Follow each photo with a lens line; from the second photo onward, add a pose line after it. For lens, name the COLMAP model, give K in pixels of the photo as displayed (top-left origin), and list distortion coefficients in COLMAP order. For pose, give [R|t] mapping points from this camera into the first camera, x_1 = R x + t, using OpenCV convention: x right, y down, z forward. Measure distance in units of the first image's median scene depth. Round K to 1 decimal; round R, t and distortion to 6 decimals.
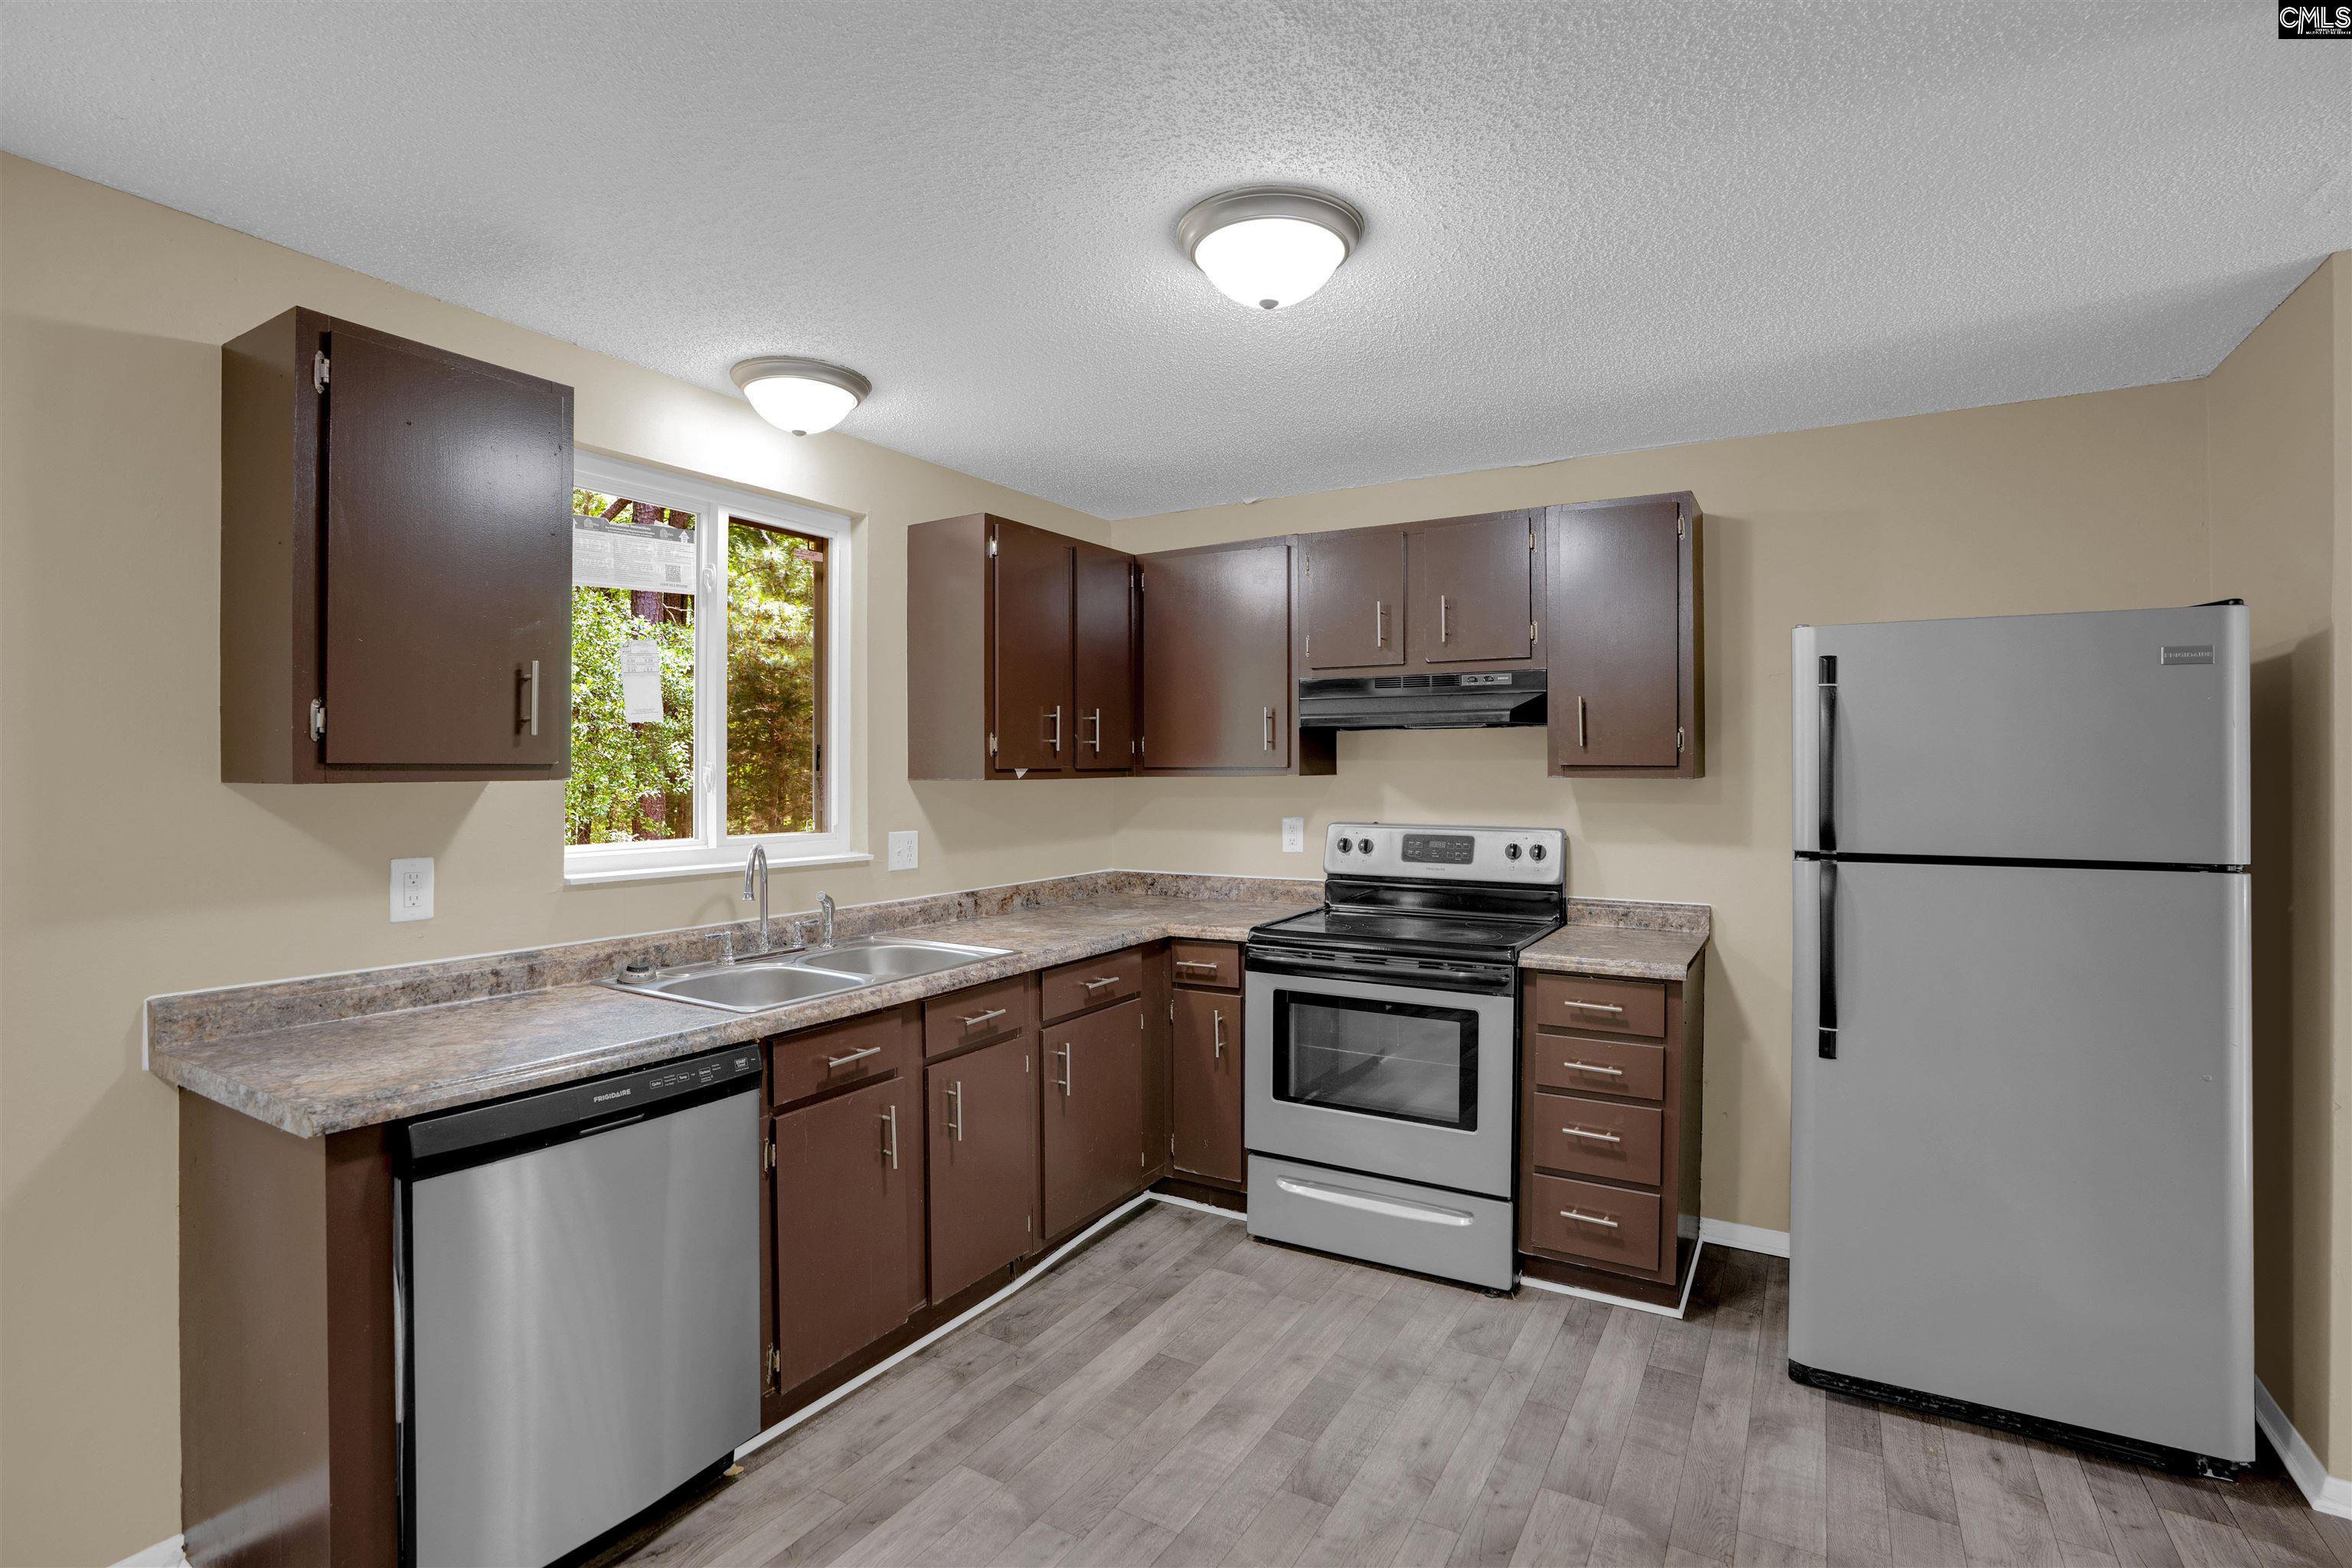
lens RADIAL K [[1087.8, 0, 1185.0], [0, 1087.8, 783.6], [0, 0, 1]] dist [-0.059332, 0.020212]
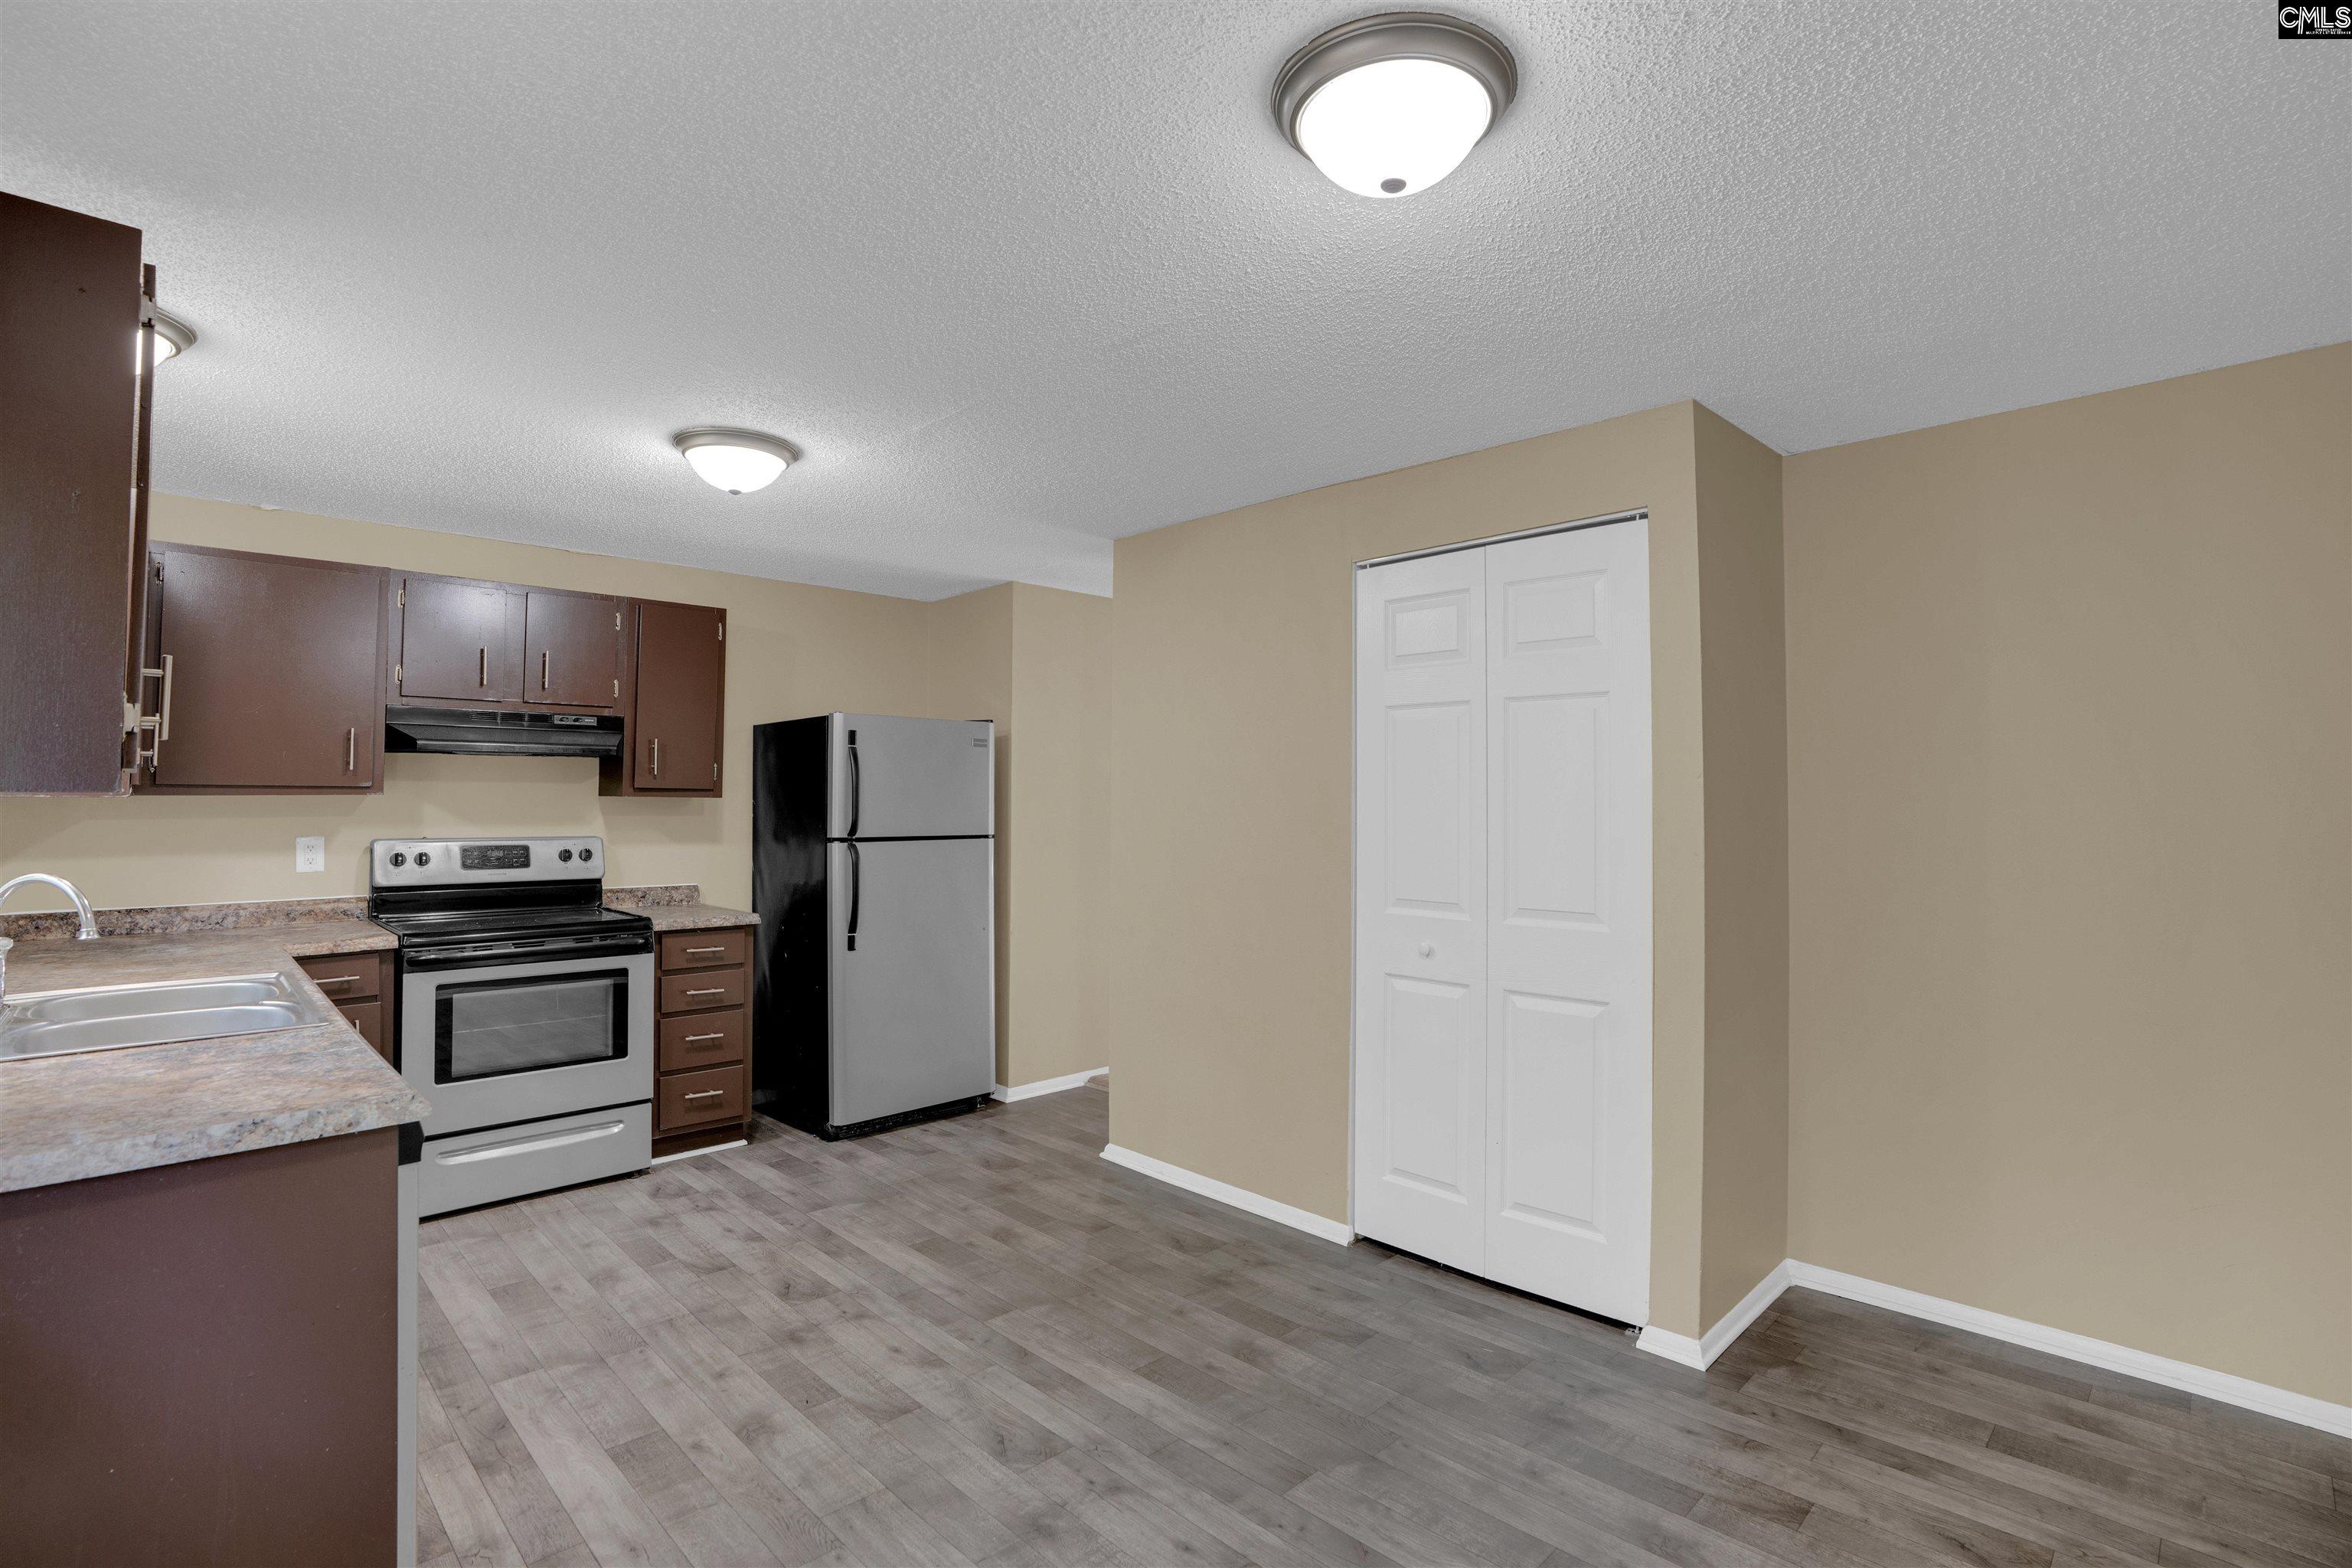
lens RADIAL K [[1107.2, 0, 1172.6], [0, 1107.2, 805.1], [0, 0, 1]] dist [-0.079914, 0.001002]
pose [[0.257835, -0.004115, 0.966180, -0.915864], [0.005581, 0.999981, 0.002769, 0.005445], [-0.966173, 0.004679, 0.257853, -0.016802]]
